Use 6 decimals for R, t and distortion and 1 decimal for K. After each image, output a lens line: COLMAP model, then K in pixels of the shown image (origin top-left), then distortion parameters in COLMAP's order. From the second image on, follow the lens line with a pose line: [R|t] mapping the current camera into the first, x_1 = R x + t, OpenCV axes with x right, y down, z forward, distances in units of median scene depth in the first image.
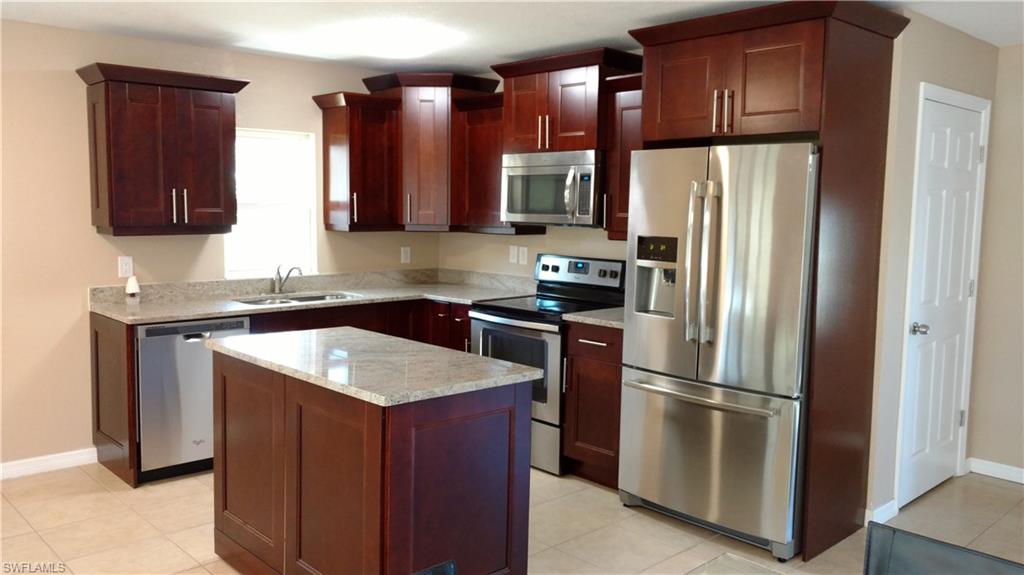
lens RADIAL K [[815.9, 0, 512.7], [0, 815.9, 287.0], [0, 0, 1]] dist [-0.000228, 0.006097]
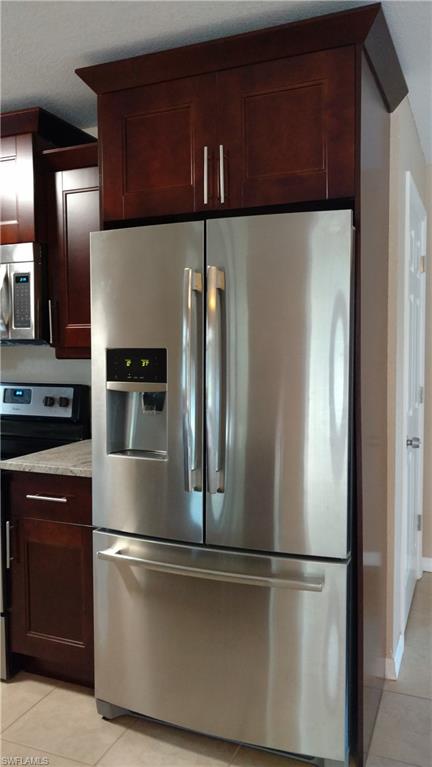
lens RADIAL K [[611.1, 0, 219.0], [0, 611.1, 384.3], [0, 0, 1]] dist [-0.000228, 0.006097]
pose [[0.913889, -0.048496, 0.403058, 0.022189], [0.061179, 0.997953, -0.018641, -0.013192], [-0.401329, 0.041695, 0.914985, 0.408045]]
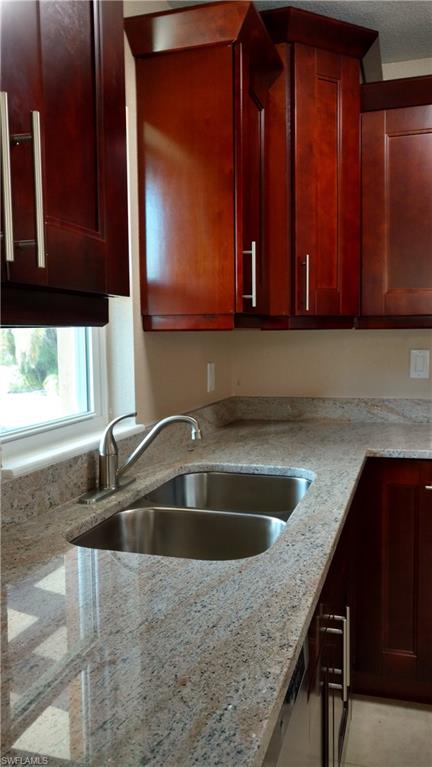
lens RADIAL K [[611.1, 0, 216.6], [0, 611.1, 382.7], [0, 0, 1]] dist [-0.000228, 0.006097]
pose [[0.875630, -0.063471, 0.478793, -0.438542], [0.076305, 0.997057, -0.007375, -0.042741], [-0.476916, 0.042992, 0.877897, 0.830336]]
